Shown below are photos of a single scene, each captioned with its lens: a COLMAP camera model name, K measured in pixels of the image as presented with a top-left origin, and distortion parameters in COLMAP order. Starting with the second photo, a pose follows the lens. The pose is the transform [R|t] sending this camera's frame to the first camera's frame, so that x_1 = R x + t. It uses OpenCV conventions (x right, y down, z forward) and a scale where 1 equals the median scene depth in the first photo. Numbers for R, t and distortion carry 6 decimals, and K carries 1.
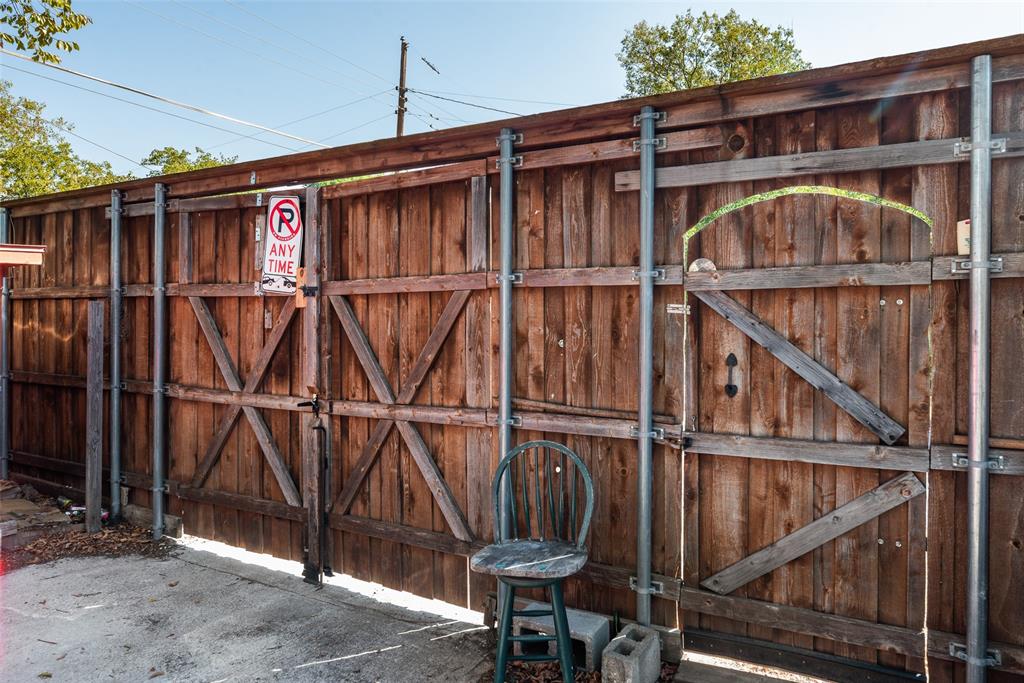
lens RADIAL K [[651.7, 0, 511.6], [0, 651.7, 322.4], [0, 0, 1]] dist [0.001231, 0.000186]
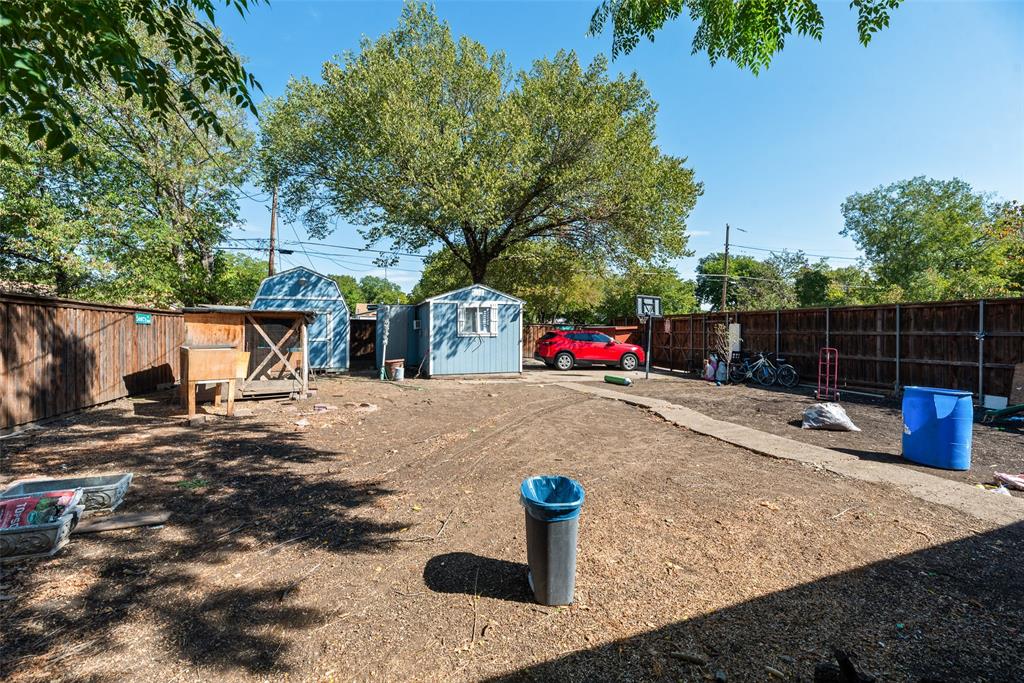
lens RADIAL K [[419.1, 0, 510.4], [0, 419.1, 337.7], [0, 0, 1]] dist [-0.001581, -0.000027]
pose [[0.727275, 0.003500, -0.686338, 1.588853], [0.002836, 0.999963, 0.008104, -0.029907], [0.686341, -0.007840, 0.727238, -3.628308]]
